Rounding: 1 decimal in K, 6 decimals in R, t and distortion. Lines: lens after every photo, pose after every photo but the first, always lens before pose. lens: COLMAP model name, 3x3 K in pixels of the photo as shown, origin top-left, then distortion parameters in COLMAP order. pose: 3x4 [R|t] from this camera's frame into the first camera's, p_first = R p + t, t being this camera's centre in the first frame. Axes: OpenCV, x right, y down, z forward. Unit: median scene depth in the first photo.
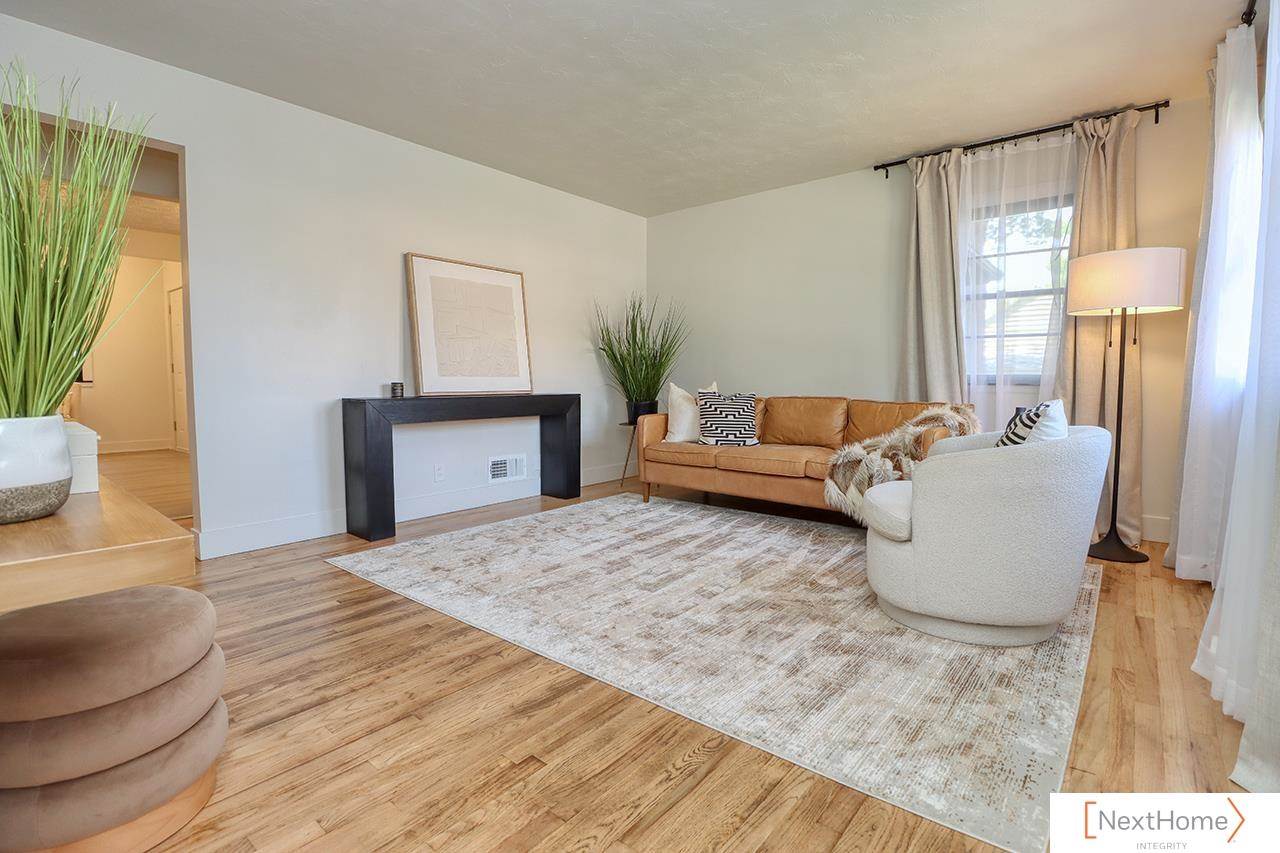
lens RADIAL K [[602.1, 0, 634.6], [0, 602.1, 414.5], [0, 0, 1]] dist [0.001004, -0.012360]
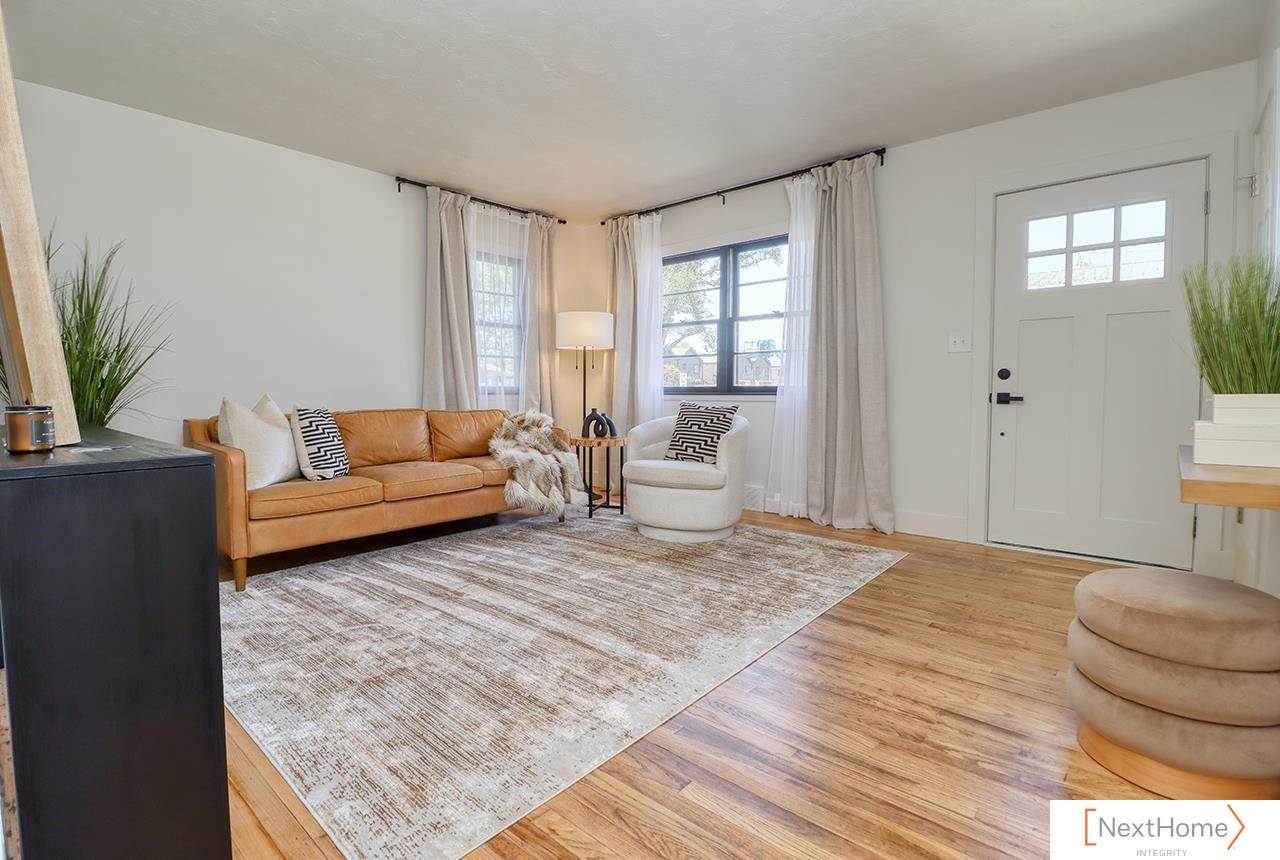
lens RADIAL K [[606.6, 0, 640.0], [0, 606.6, 430.0], [0, 0, 1]] dist [-0.015675, 0.000062]
pose [[0.014383, -0.066705, 0.997669, -0.855206], [0.059877, 0.996039, 0.065733, -0.050133], [-0.998102, 0.058792, 0.018320, 0.835929]]
